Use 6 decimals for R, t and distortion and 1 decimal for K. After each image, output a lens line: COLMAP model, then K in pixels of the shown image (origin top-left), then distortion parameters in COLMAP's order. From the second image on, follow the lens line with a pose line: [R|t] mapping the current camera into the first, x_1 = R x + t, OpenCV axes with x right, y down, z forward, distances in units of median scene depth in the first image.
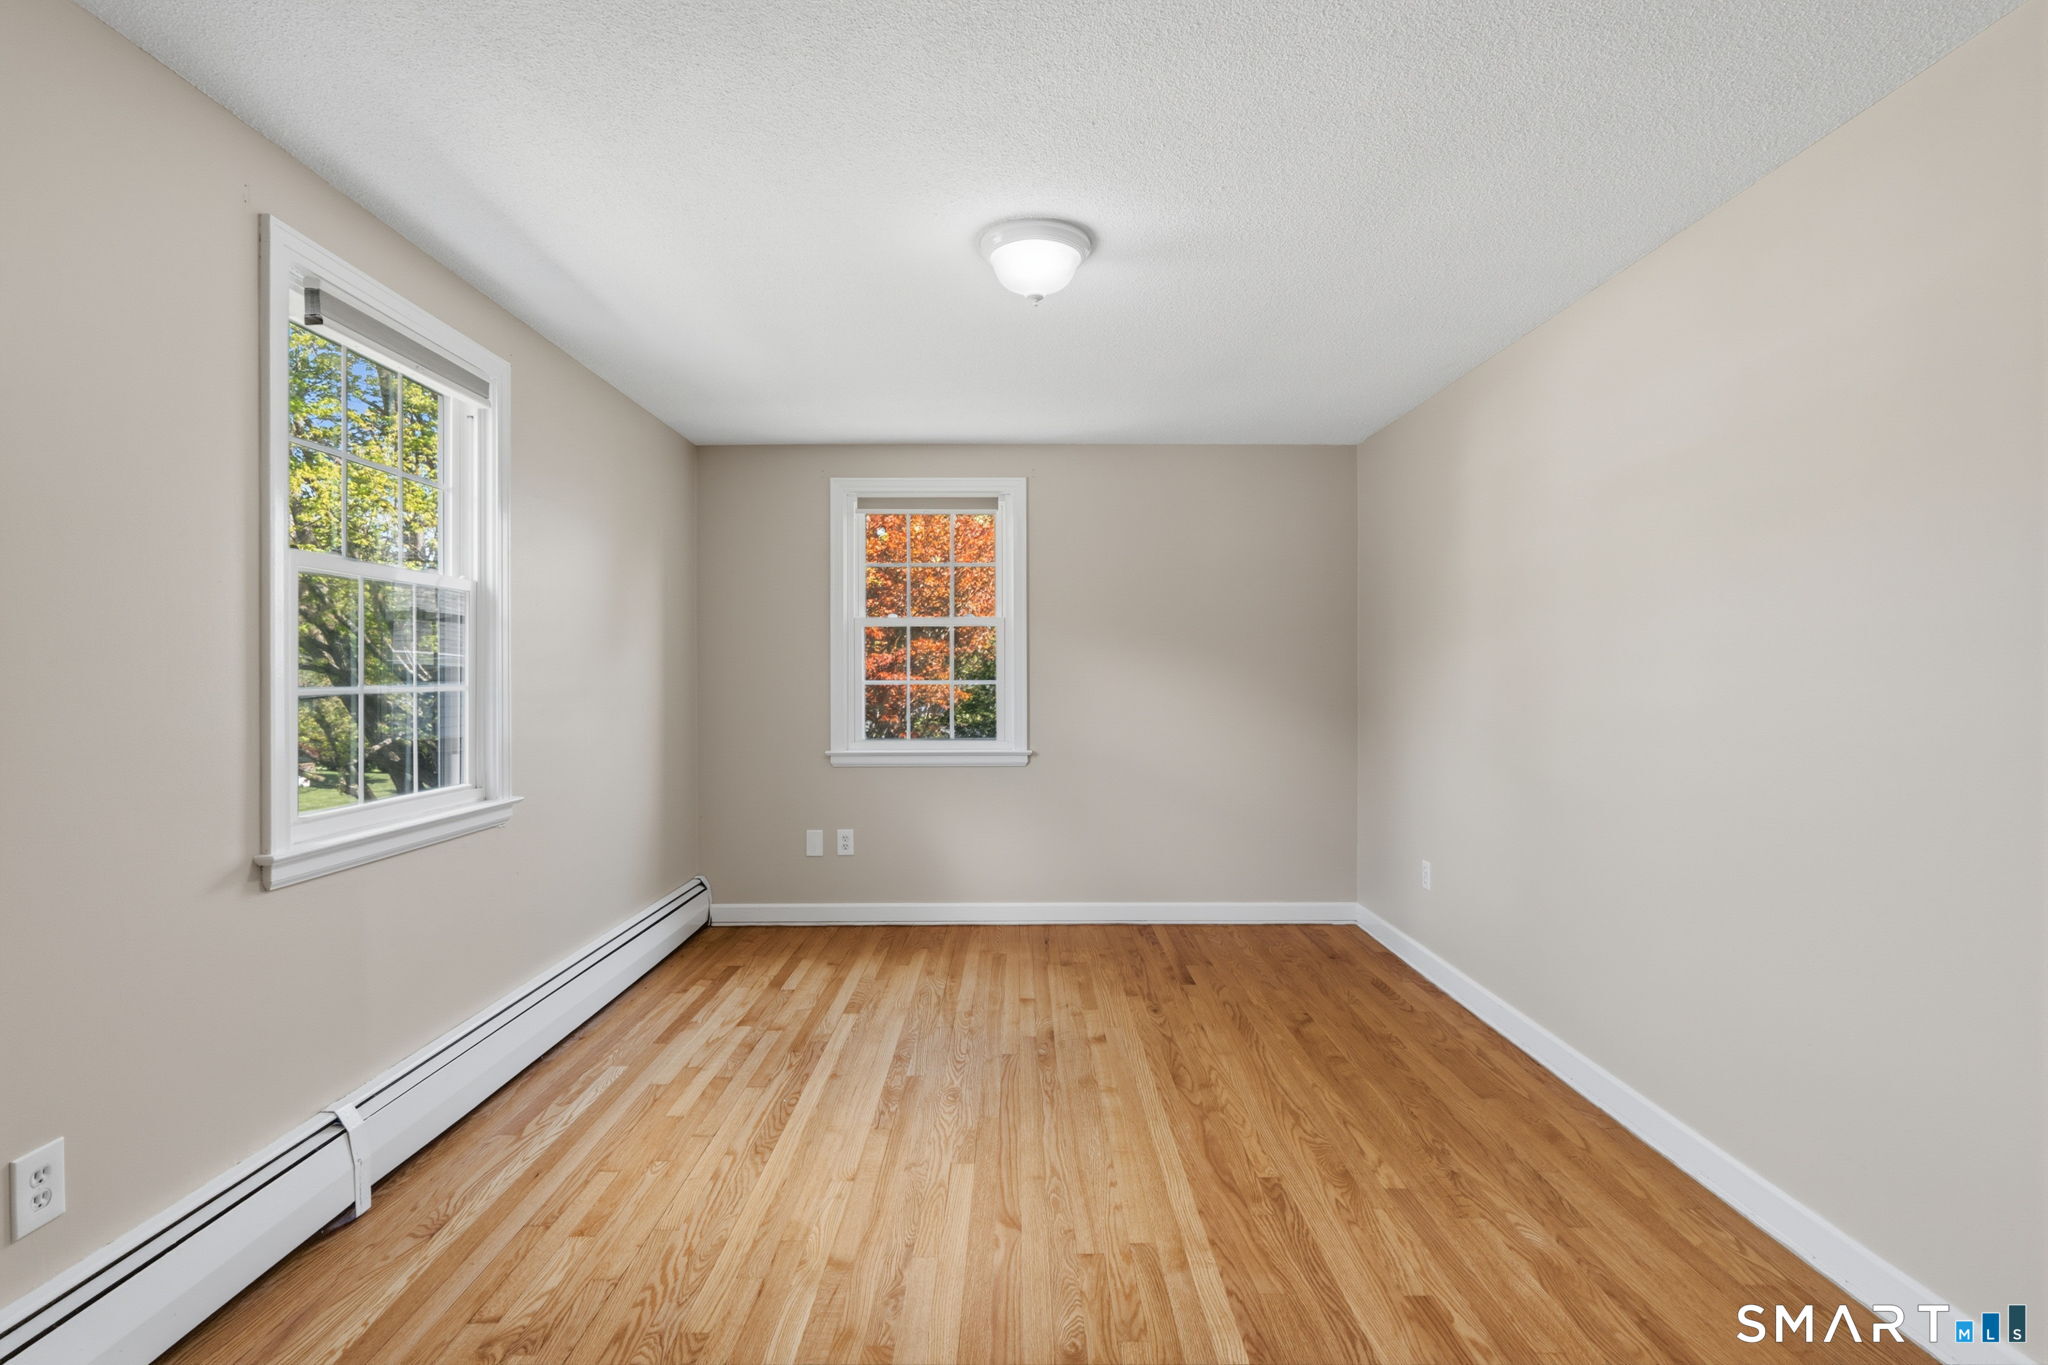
lens RADIAL K [[1008.7, 0, 1016.8], [0, 1008.7, 680.2], [0, 0, 1]] dist [-0.002148, -0.000105]
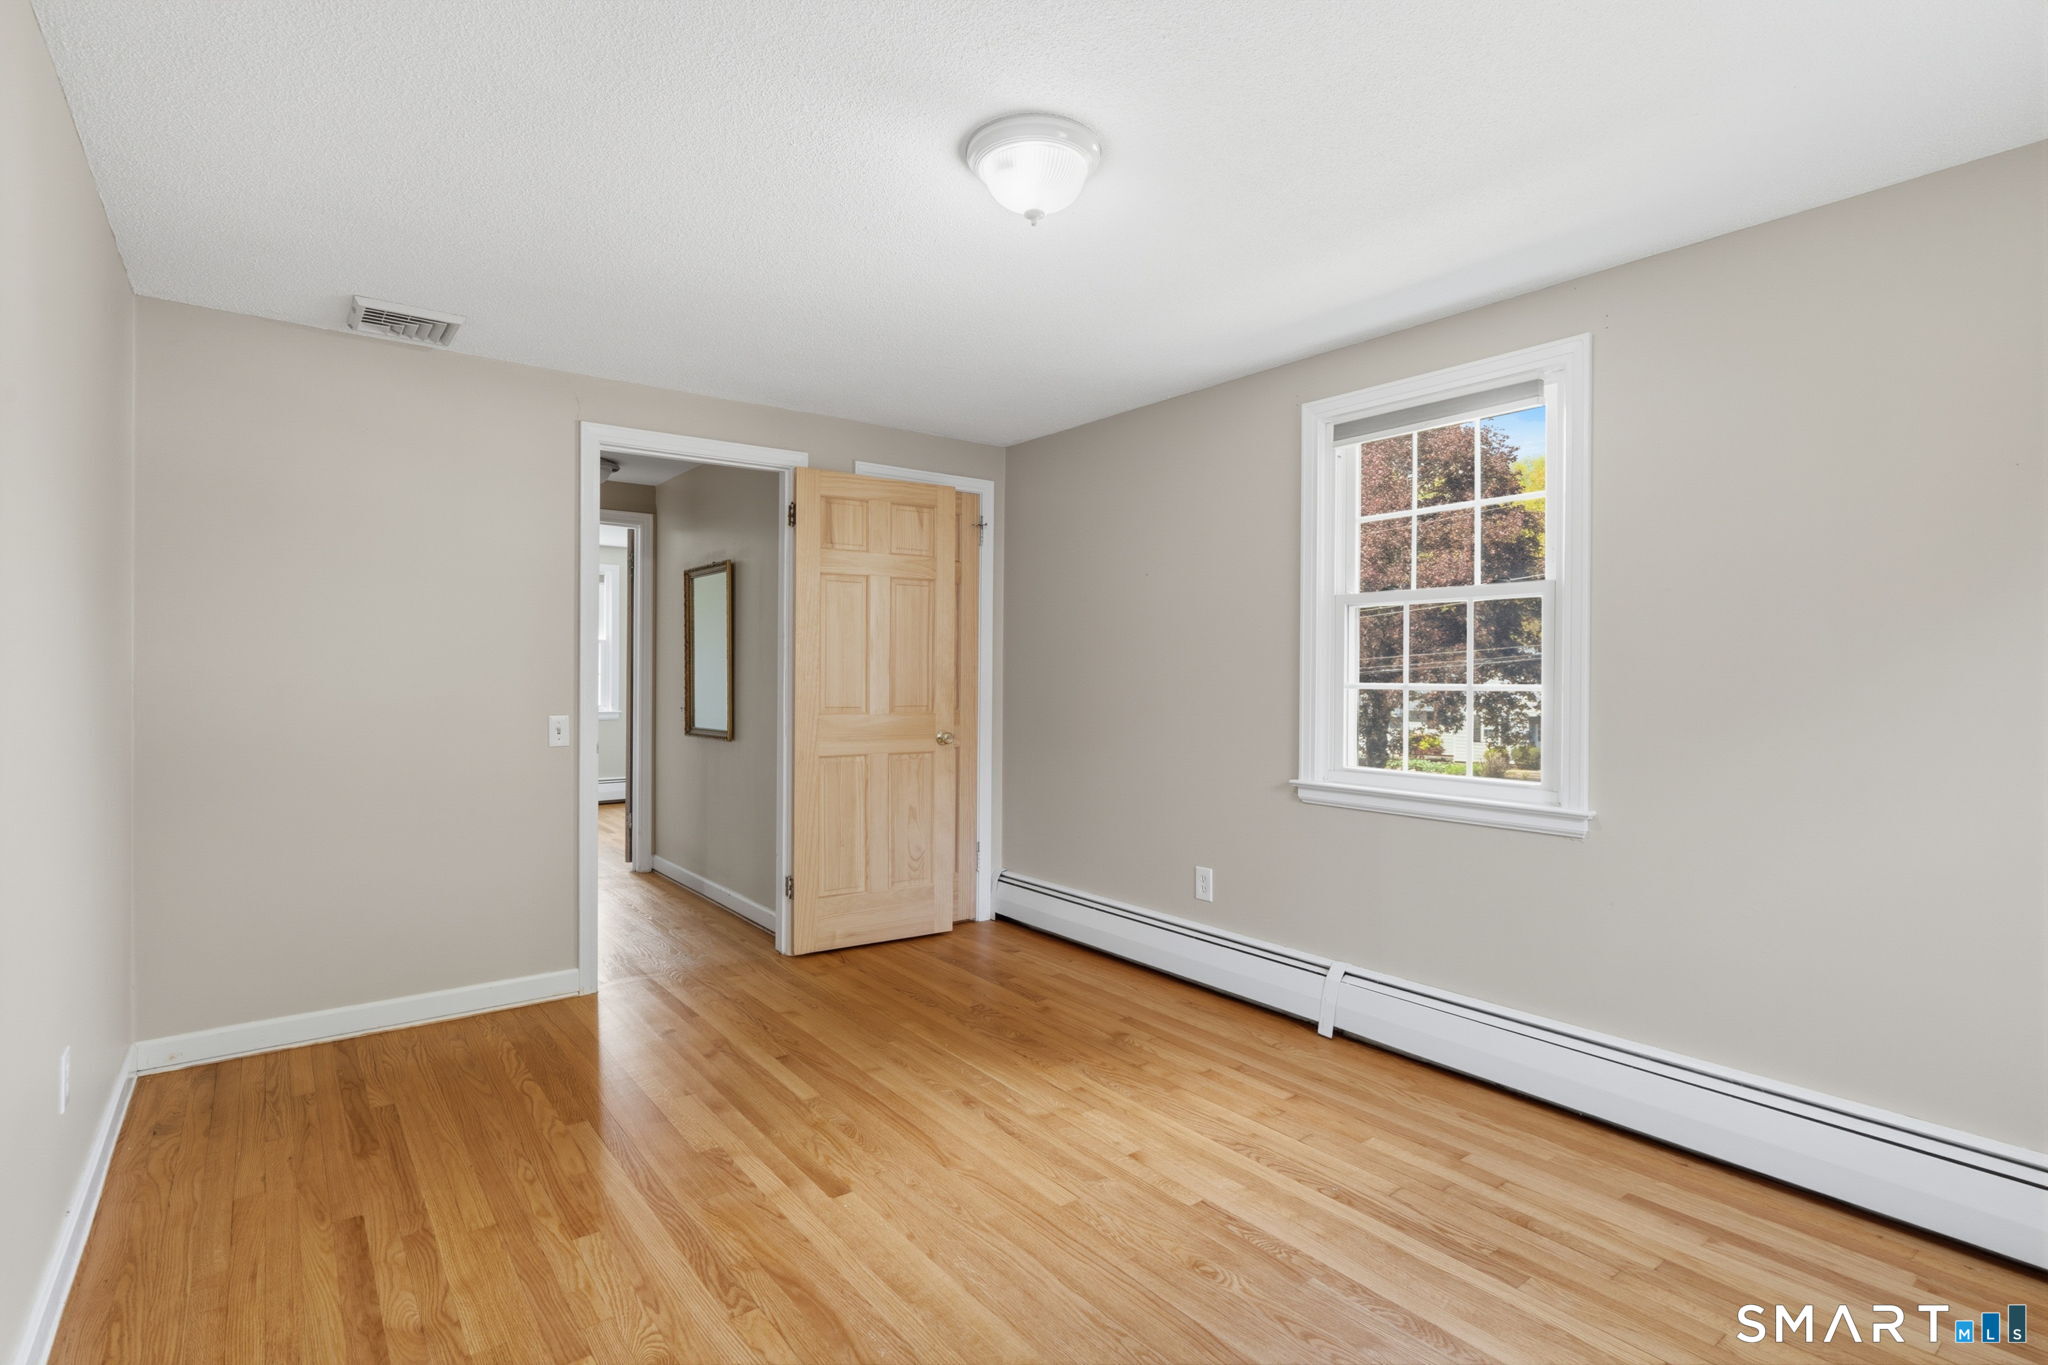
lens RADIAL K [[1008.7, 0, 1016.8], [0, 1008.7, 680.2], [0, 0, 1]] dist [-0.002148, -0.000105]
pose [[-0.808560, -0.002660, -0.588408, 0.541839], [-0.010608, 0.999893, 0.010057, -0.005336], [0.588318, 0.014374, -0.808502, 1.751853]]
